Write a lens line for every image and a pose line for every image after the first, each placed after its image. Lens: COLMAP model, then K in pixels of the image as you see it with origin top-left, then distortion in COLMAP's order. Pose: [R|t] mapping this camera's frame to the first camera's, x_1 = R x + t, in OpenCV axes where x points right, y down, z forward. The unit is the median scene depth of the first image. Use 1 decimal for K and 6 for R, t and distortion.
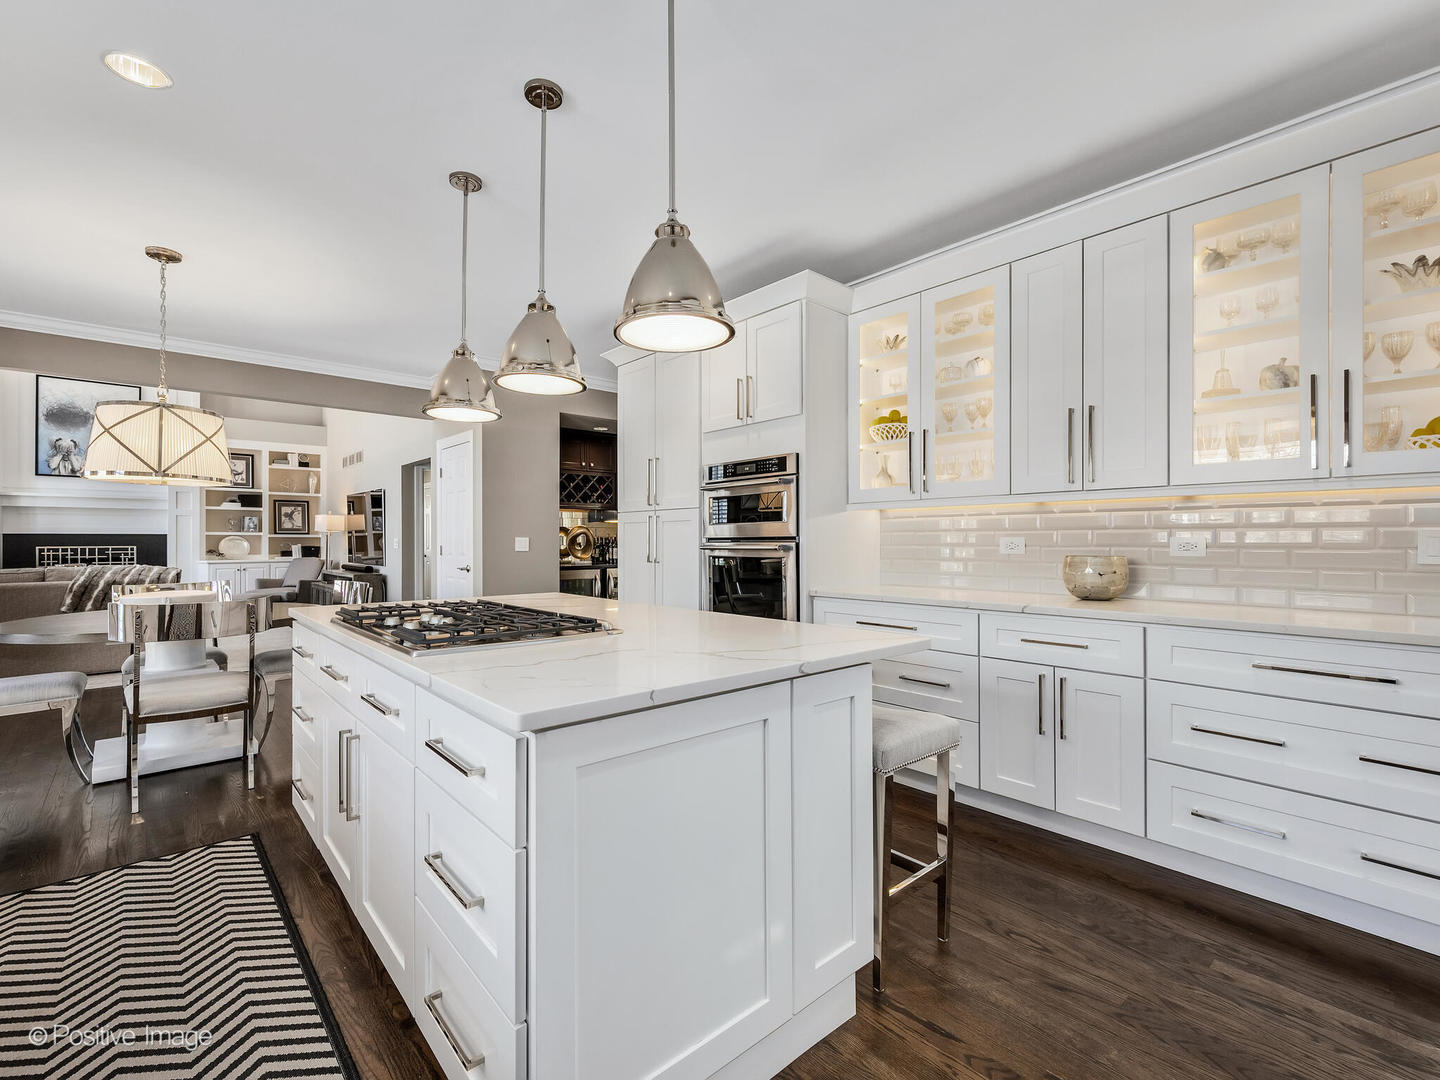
lens RADIAL K [[656.6, 0, 720.0], [0, 656.6, 540.0], [0, 0, 1]] dist [-0.011025, 0.000182]
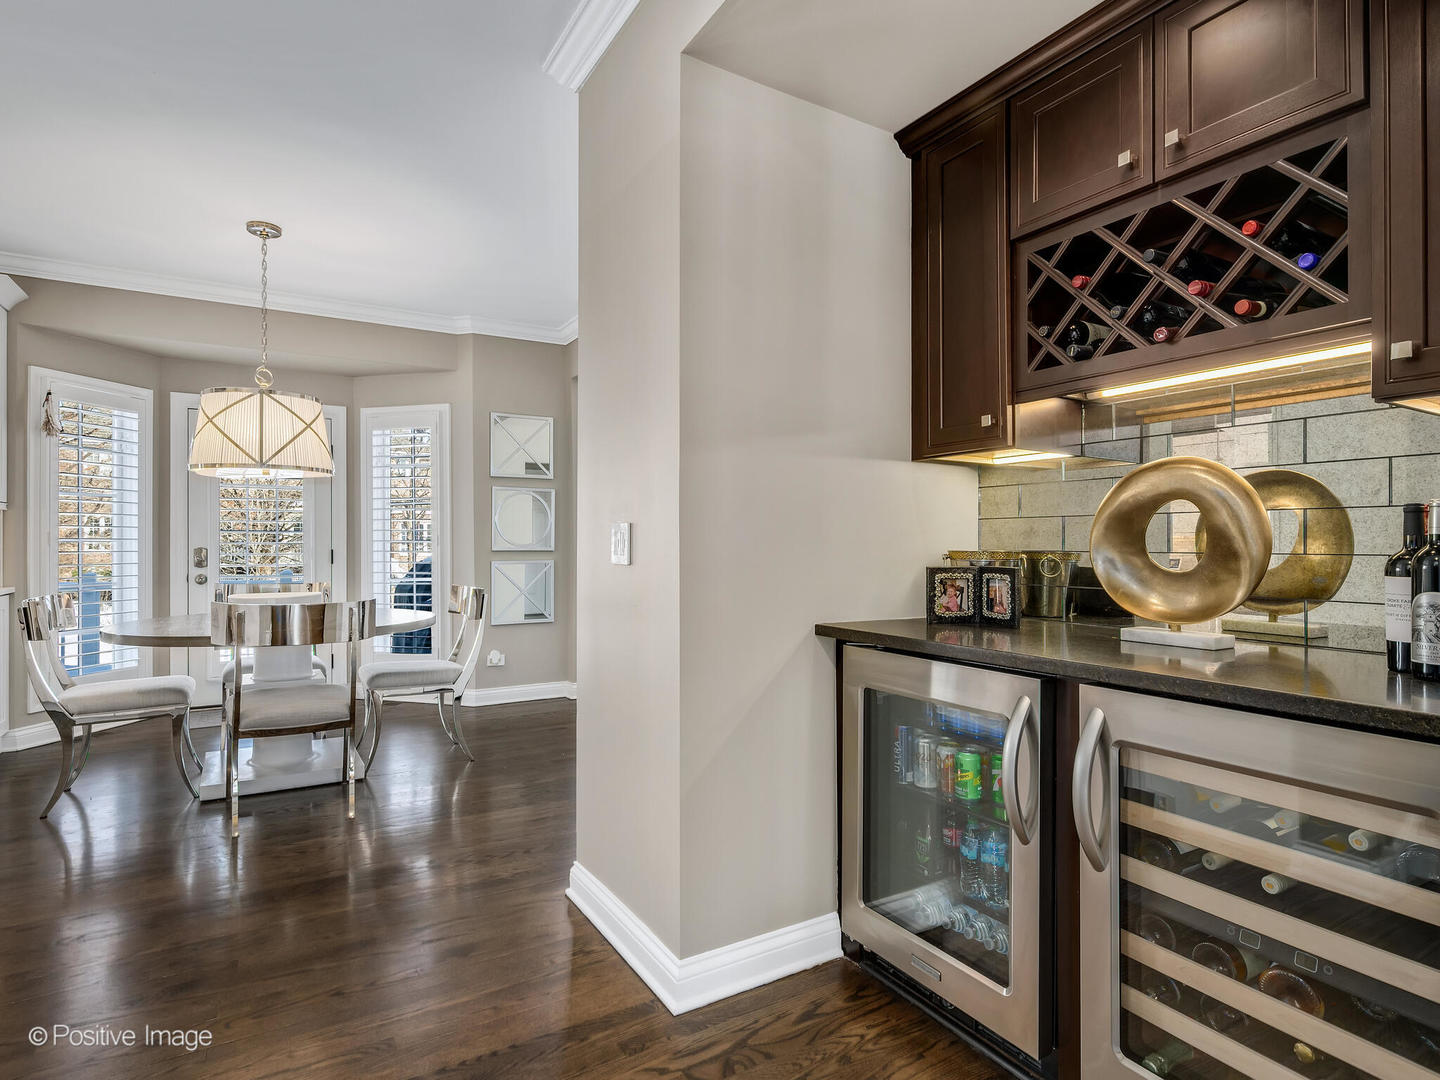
lens RADIAL K [[784.8, 0, 720.0], [0, 784.8, 540.0], [0, 0, 1]] dist [0.000789, 0.001063]
pose [[-0.166044, -0.001913, -0.986116, 0.158907], [-0.002260, 0.999996, -0.001559, 0.006785], [0.986116, 0.001970, -0.166048, 1.818342]]
